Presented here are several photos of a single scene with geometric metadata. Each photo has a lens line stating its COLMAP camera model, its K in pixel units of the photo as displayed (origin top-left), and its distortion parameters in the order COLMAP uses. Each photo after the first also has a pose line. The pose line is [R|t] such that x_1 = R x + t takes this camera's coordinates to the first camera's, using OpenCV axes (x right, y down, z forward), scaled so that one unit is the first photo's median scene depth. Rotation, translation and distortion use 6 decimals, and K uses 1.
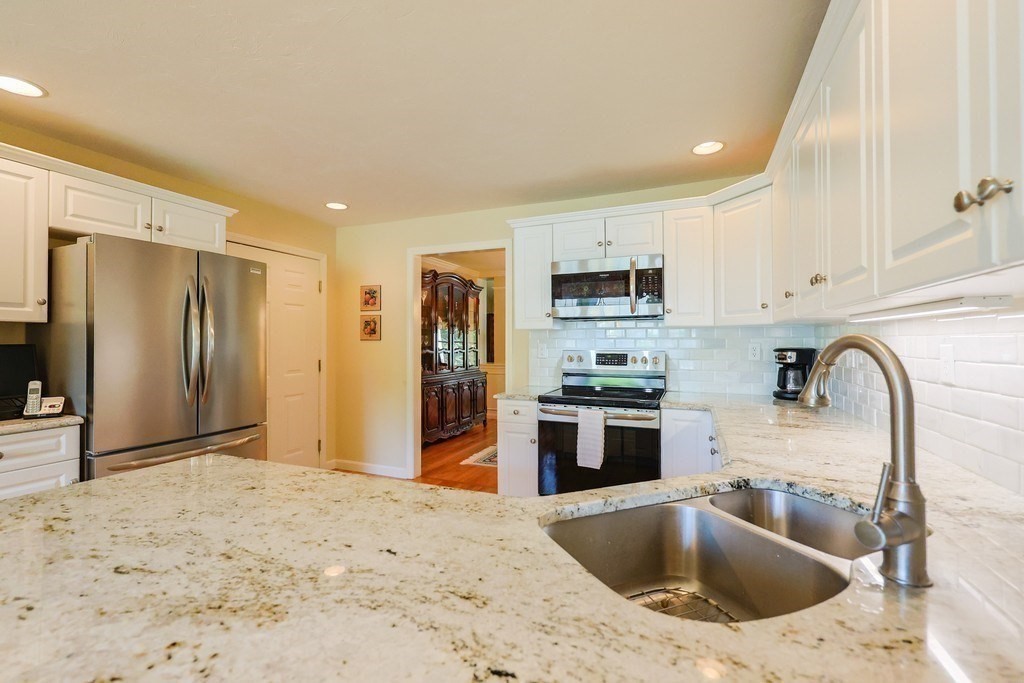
lens RADIAL K [[439.0, 0, 510.9], [0, 439.0, 340.8], [0, 0, 1]] dist [-0.000208, -0.000586]
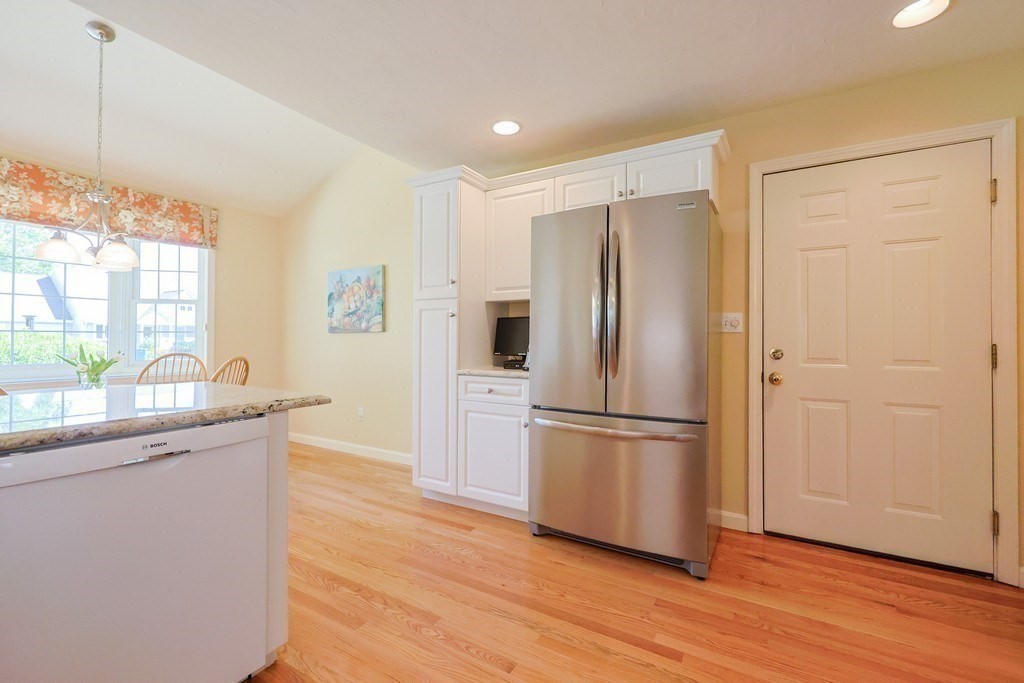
lens RADIAL K [[439.0, 0, 512.0], [0, 439.0, 334.8], [0, 0, 1]] dist [-0.000208, -0.000586]
pose [[-0.130901, -0.009210, -0.991353, 0.149273], [-0.004958, 0.999950, -0.008635, 0.053891], [0.991383, 0.003785, -0.130940, 0.737257]]
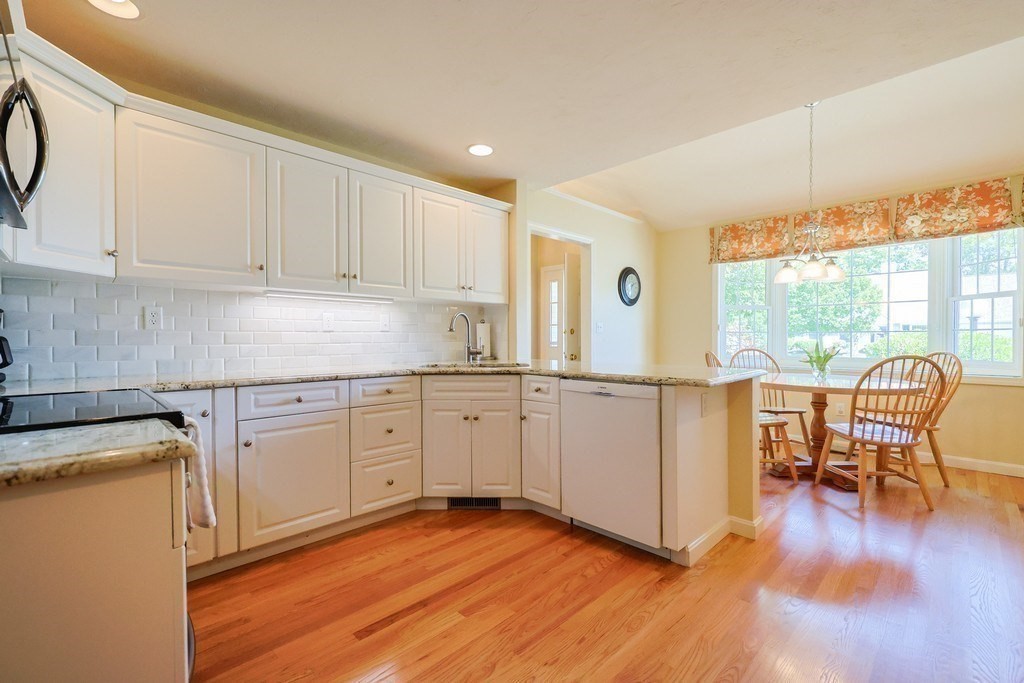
lens RADIAL K [[439.0, 0, 511.5], [0, 439.0, 343.7], [0, 0, 1]] dist [-0.000208, -0.000586]
pose [[-0.923145, -0.001656, 0.384449, -0.301318], [0.002924, 0.999932, 0.011329, 0.059085], [-0.384441, 0.011583, -0.923077, 1.133933]]
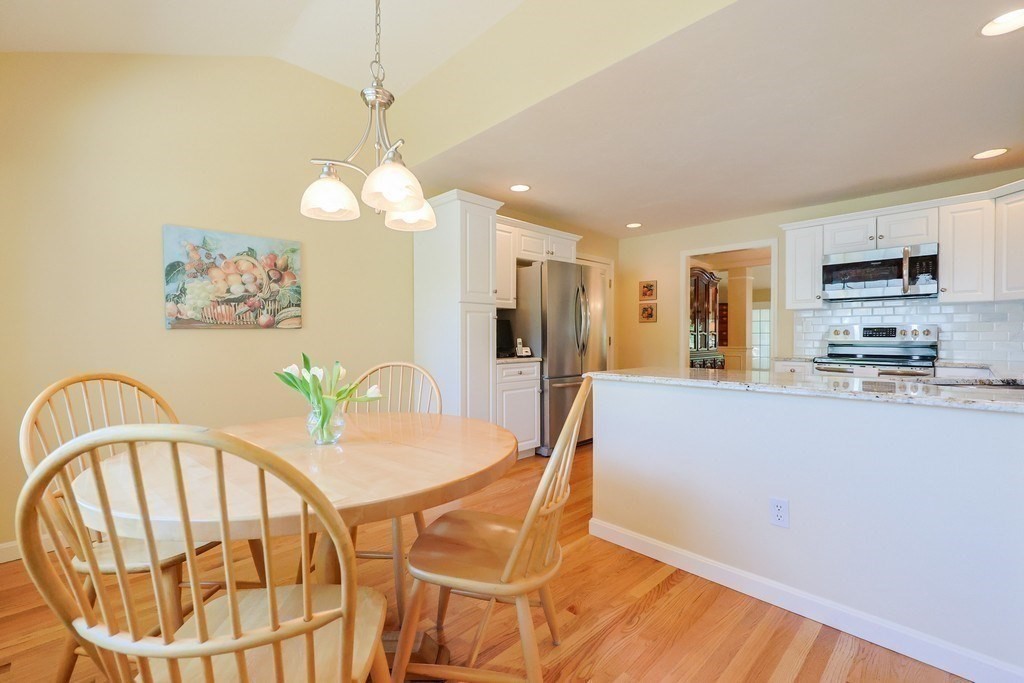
lens RADIAL K [[439.0, 0, 509.9], [0, 439.0, 344.2], [0, 0, 1]] dist [-0.000208, -0.000586]
pose [[0.918899, 0.006950, -0.394431, -0.238333], [0.000912, 0.999805, 0.019743, 0.052558], [0.394491, -0.018502, 0.918713, -0.533946]]
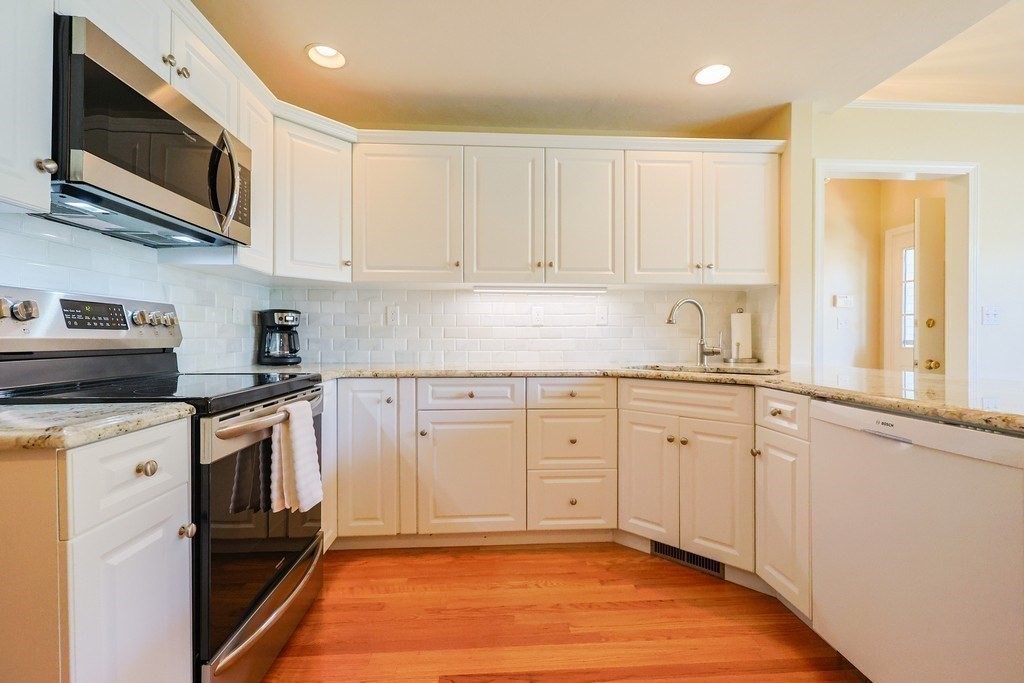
lens RADIAL K [[439.0, 0, 511.6], [0, 439.0, 338.8], [0, 0, 1]] dist [-0.000208, -0.000586]
pose [[-0.445147, -0.004465, 0.895446, -0.356651], [-0.001137, 0.999990, 0.004421, 0.065104], [-0.895457, 0.000950, -0.445148, 0.863927]]
